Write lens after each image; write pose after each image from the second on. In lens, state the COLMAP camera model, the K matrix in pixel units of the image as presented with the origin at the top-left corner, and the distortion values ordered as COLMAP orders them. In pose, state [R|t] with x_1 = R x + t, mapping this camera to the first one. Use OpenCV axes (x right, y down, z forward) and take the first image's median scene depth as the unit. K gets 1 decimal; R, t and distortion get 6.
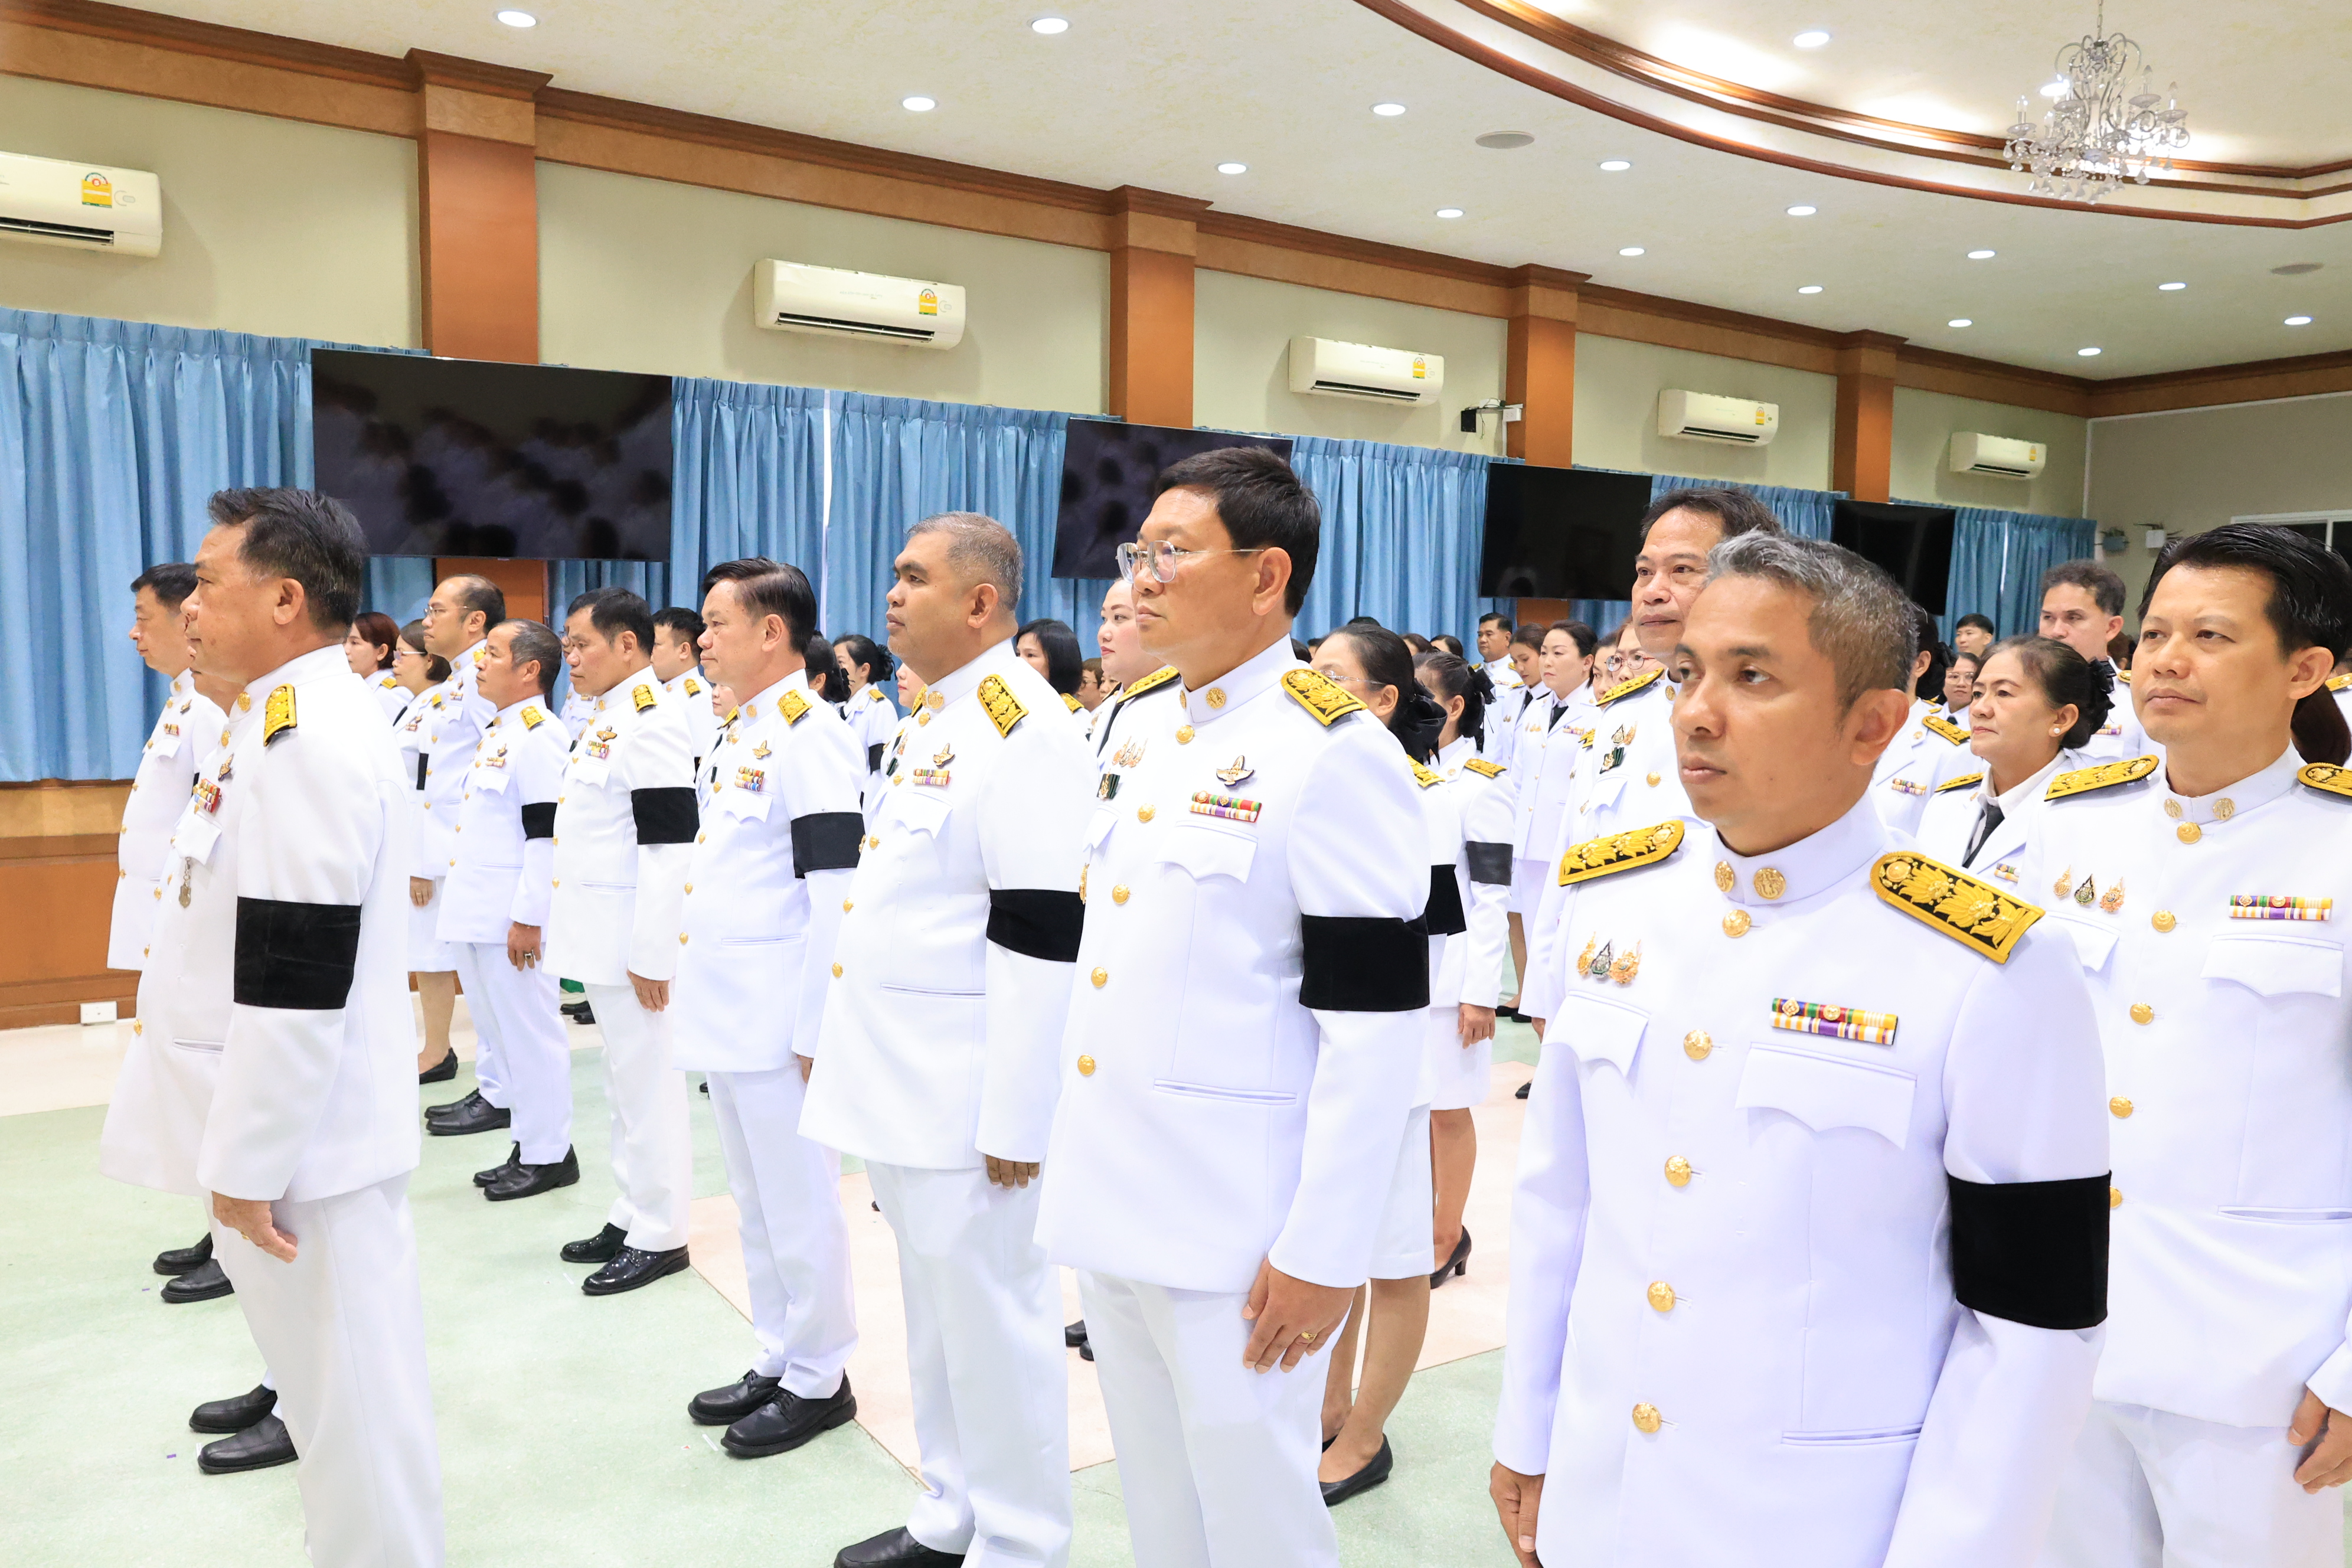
lens RADIAL K [[1736.3, 0, 1155.5], [0, 1736.3, 790.7], [0, 0, 1]] dist [-0.005111, 0.001660]
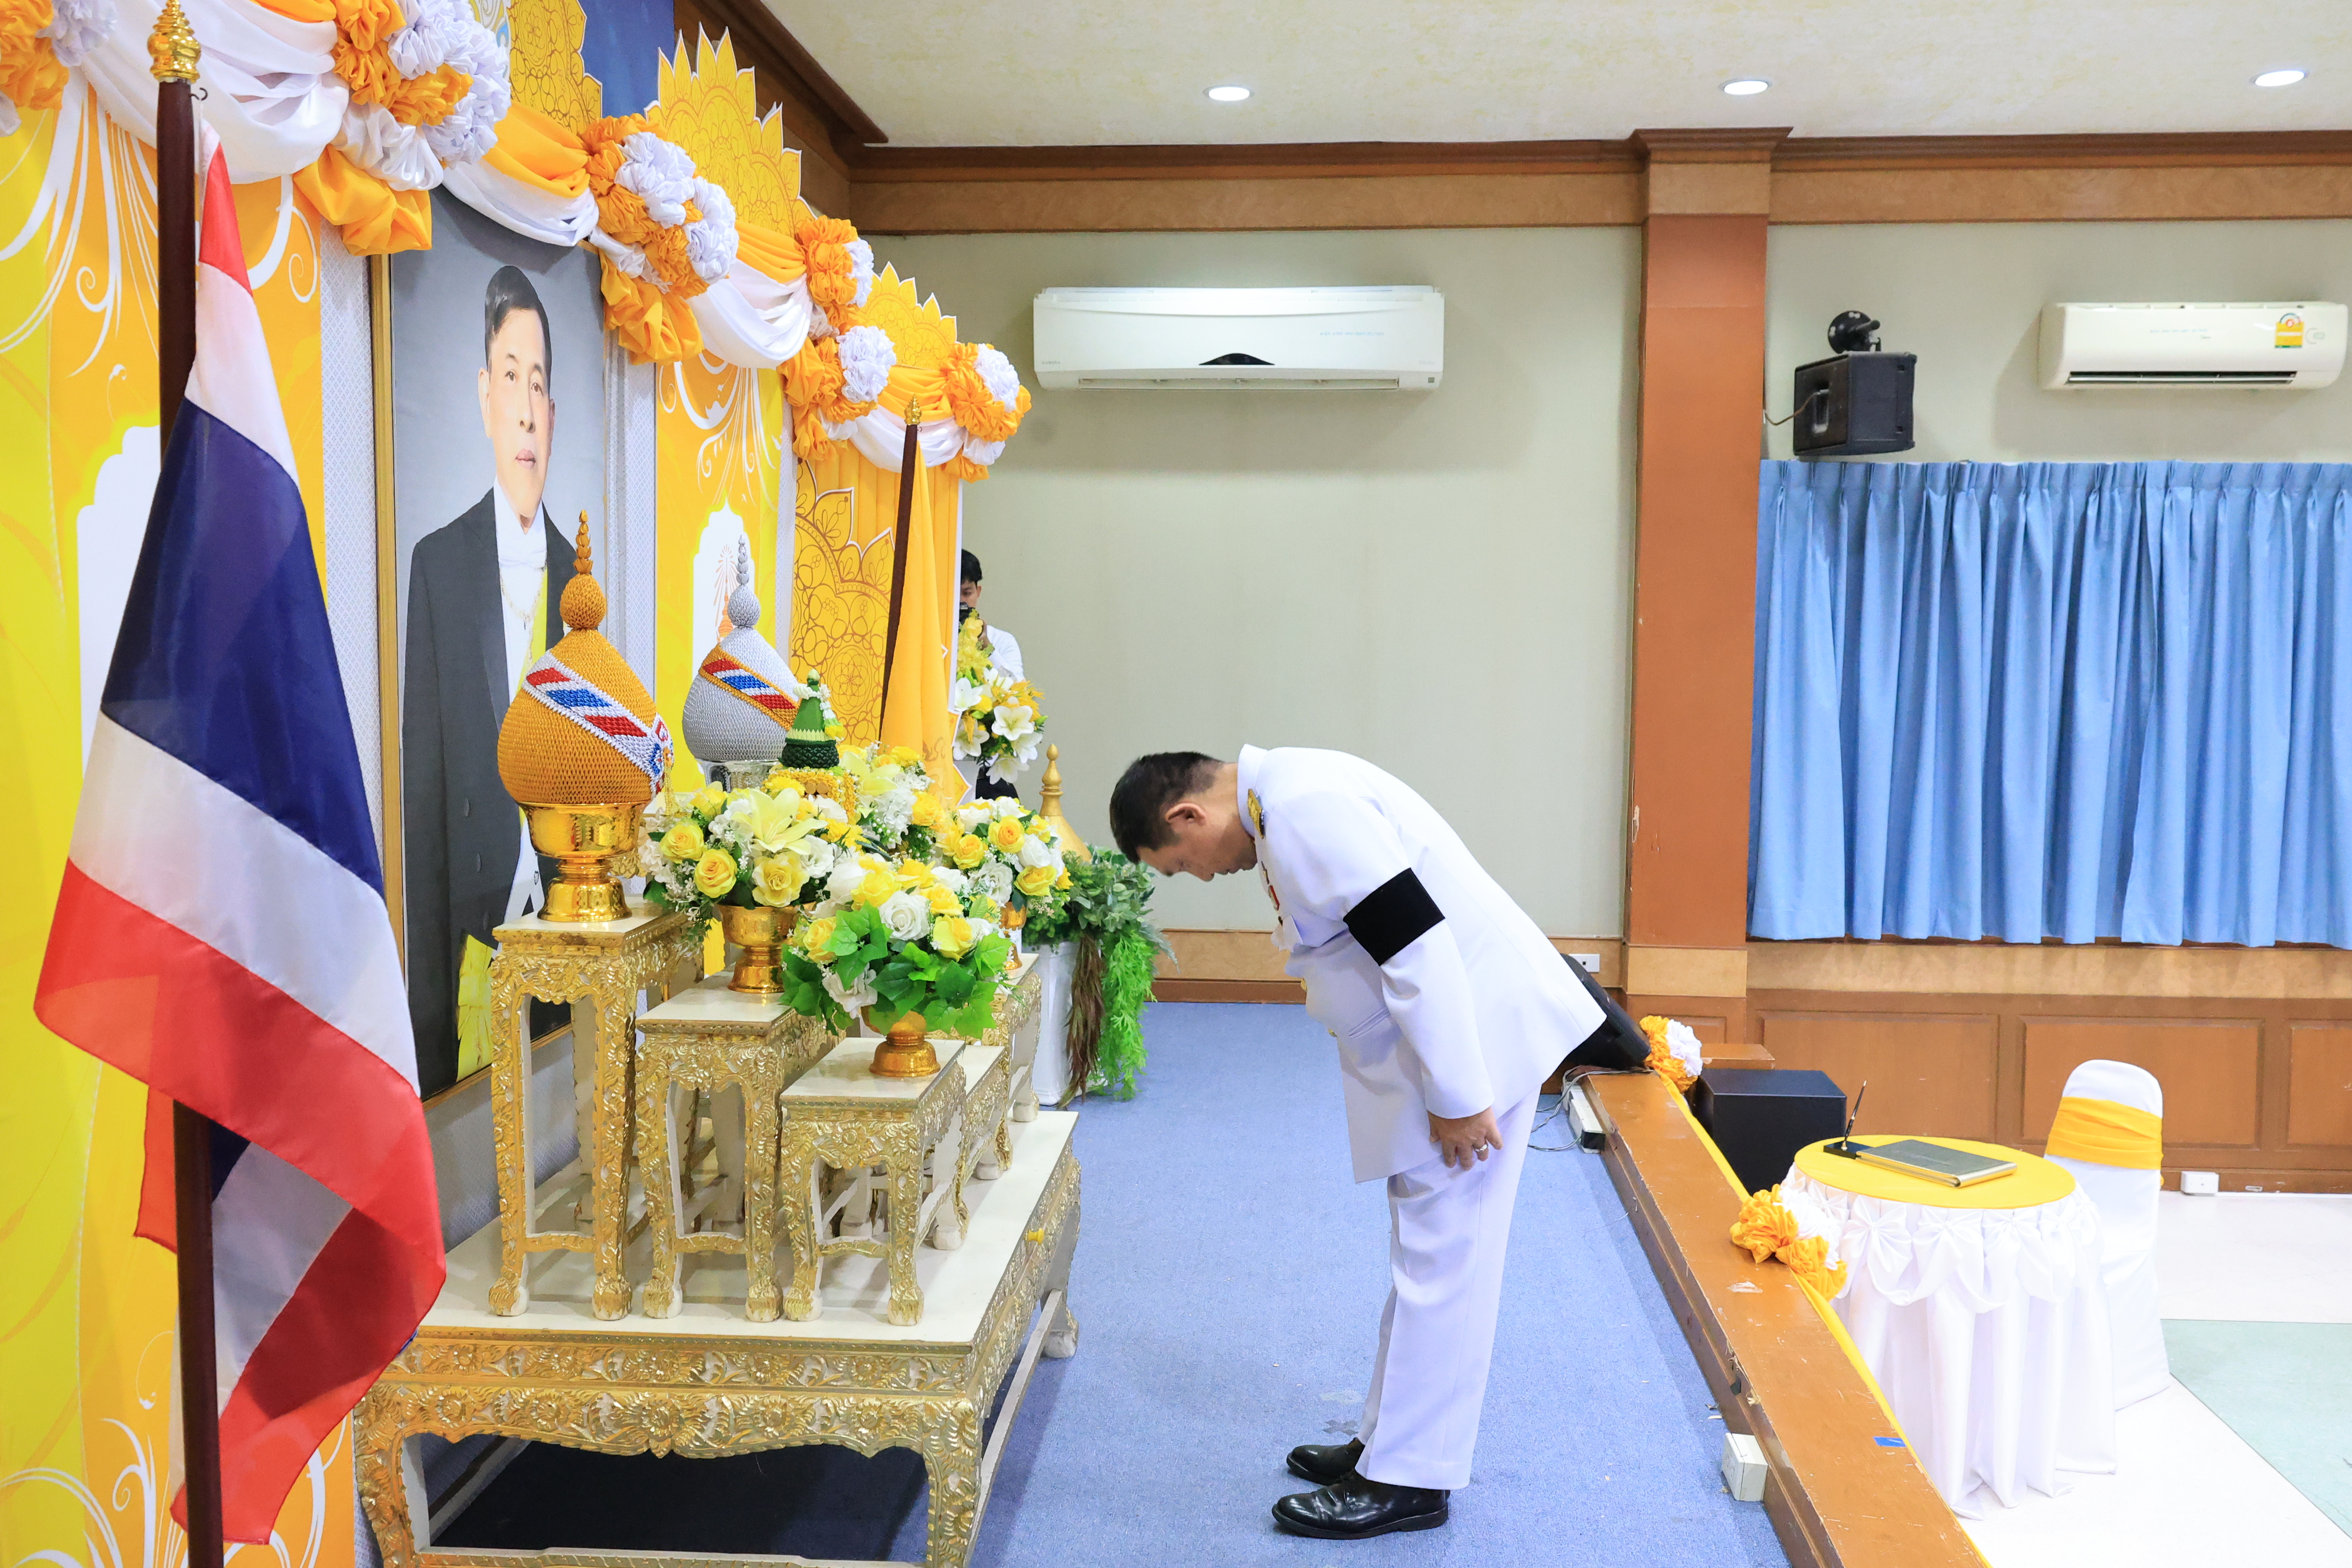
lens RADIAL K [[2020.8, 0, 1170.6], [0, 2020.8, 777.0], [0, 0, 1]] dist [-0.004963, 0.004724]
pose [[0.786409, 0.041939, -0.616281, -0.386353], [-0.045914, 0.998901, 0.009387, -0.081898], [0.615998, 0.020914, 0.787470, -0.233398]]
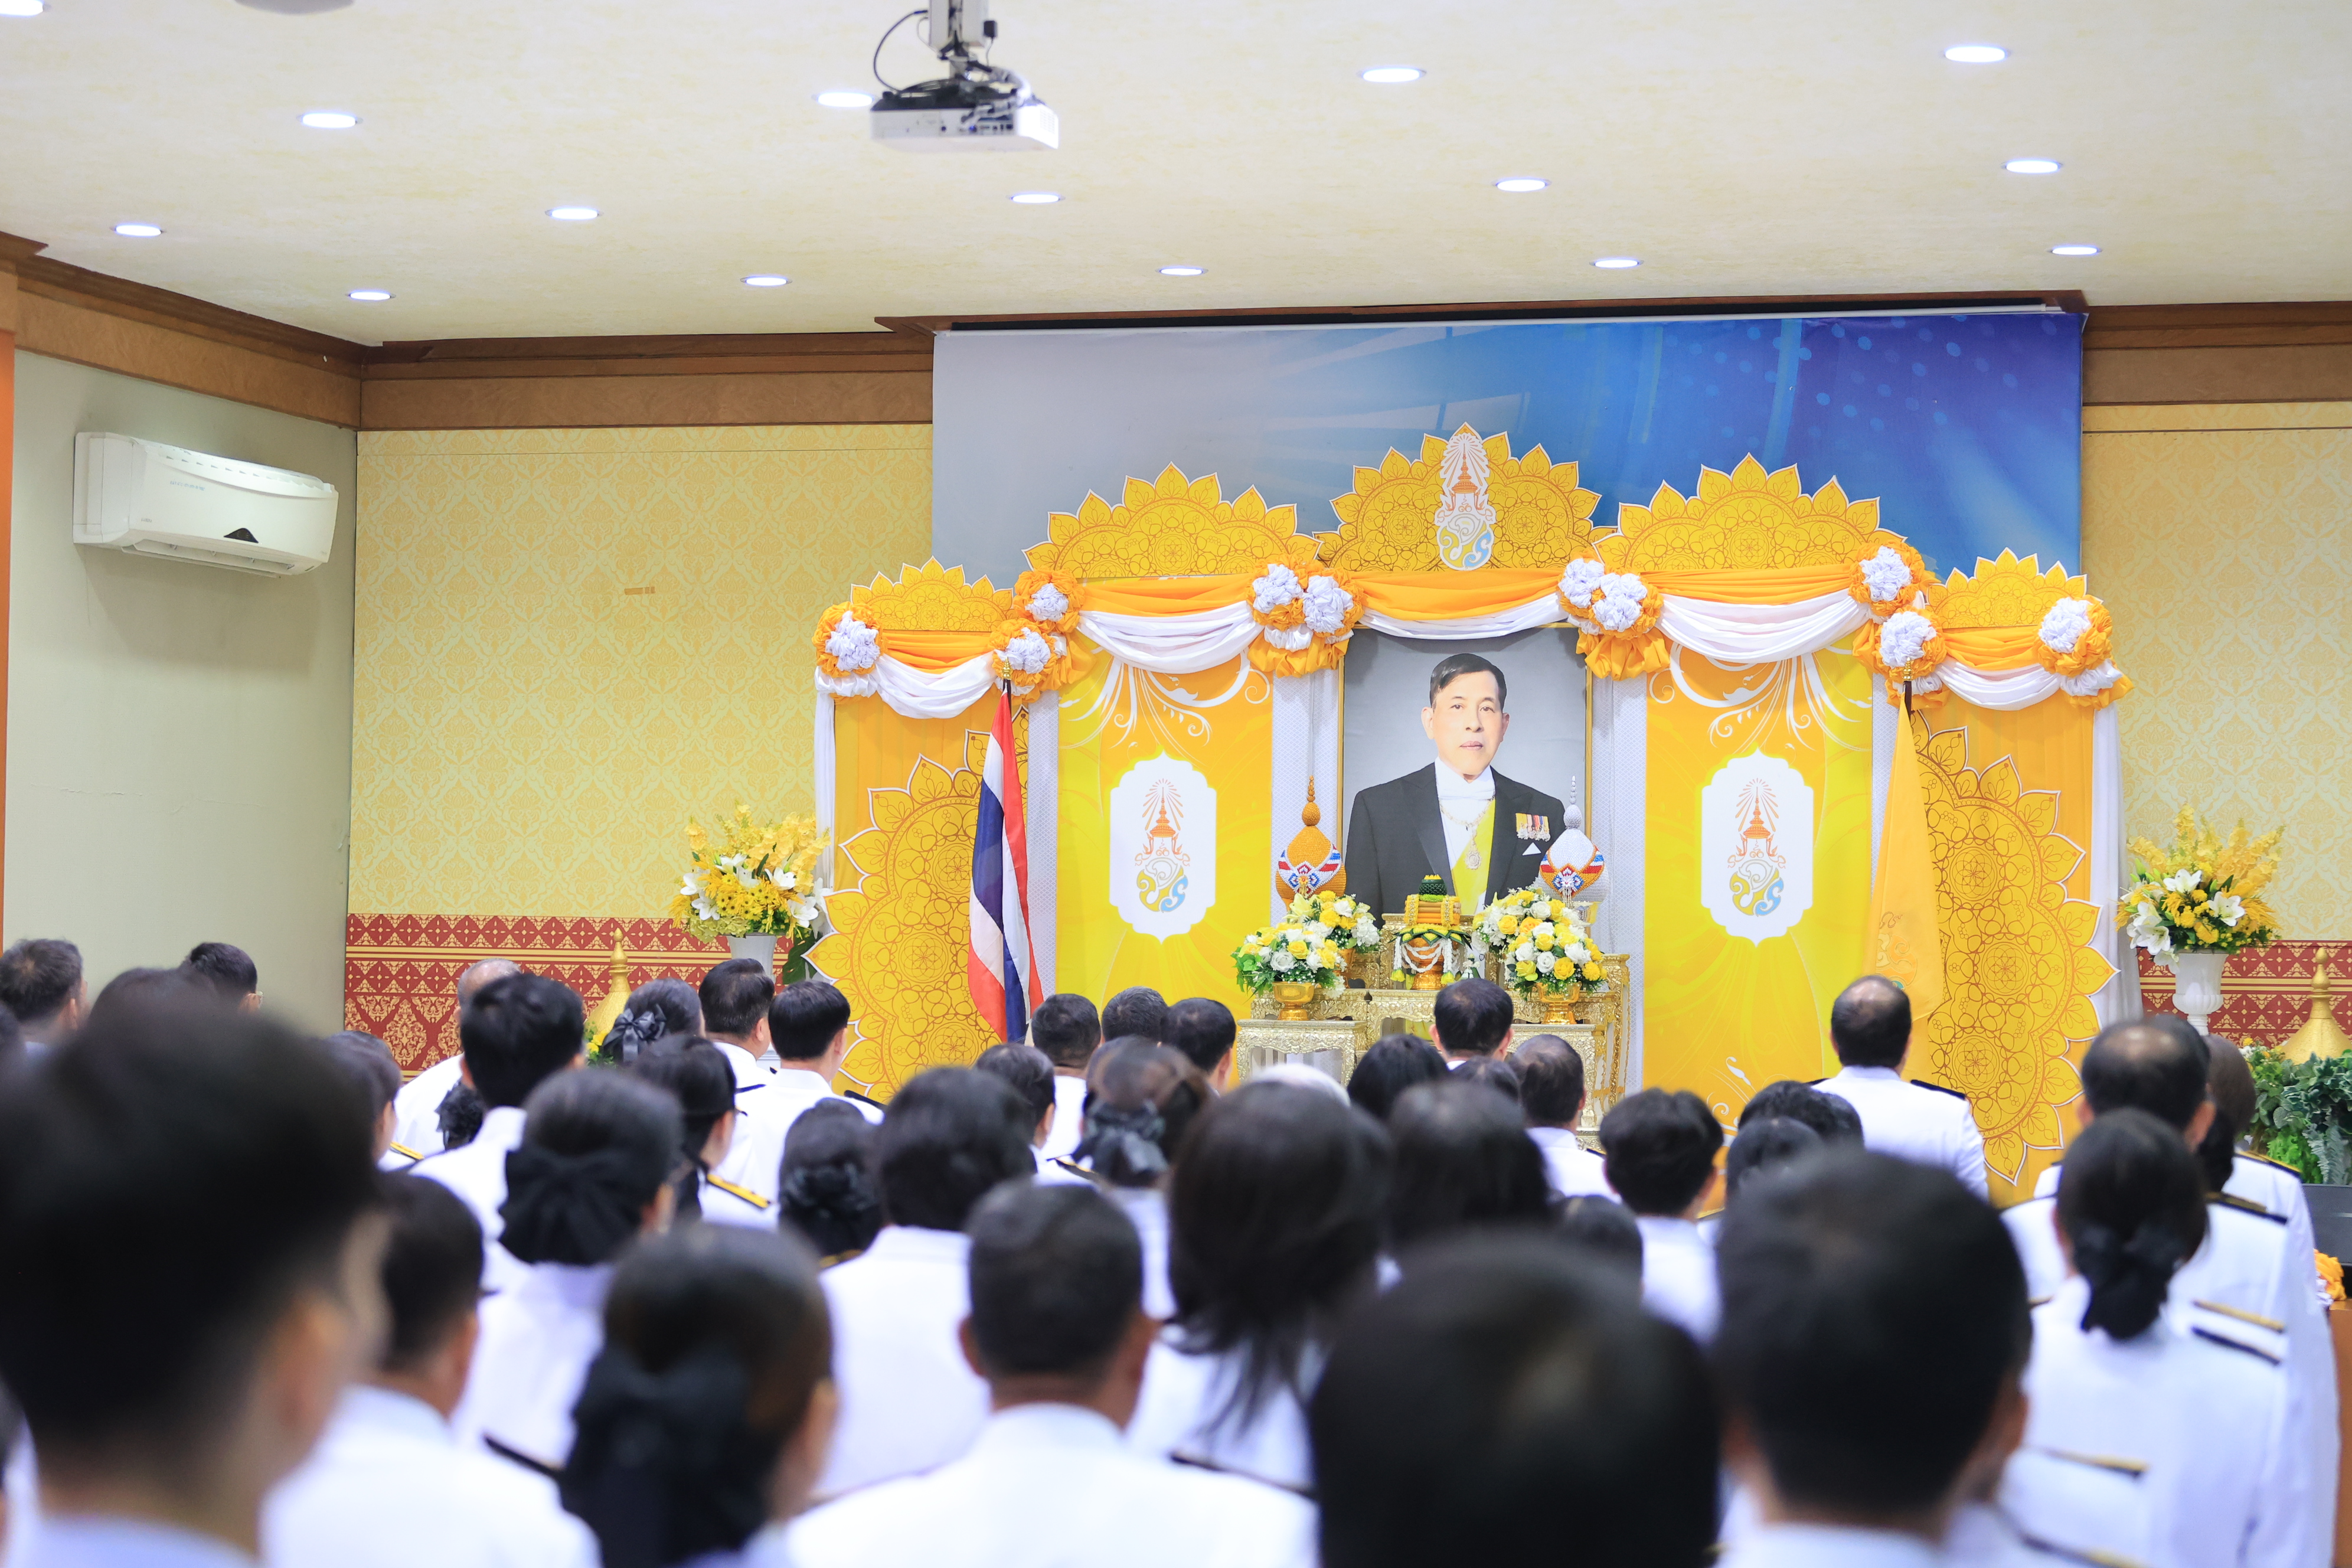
lens RADIAL K [[4743.7, 0, 1171.5], [0, 4743.7, 795.8], [0, 0, 1]] dist [-0.050610, 0.000000]
pose [[-0.741215, -0.033896, -0.670411, 0.907687], [-0.071556, 0.997023, 0.028705, -0.183267], [0.667443, 0.069249, -0.741434, 1.767365]]
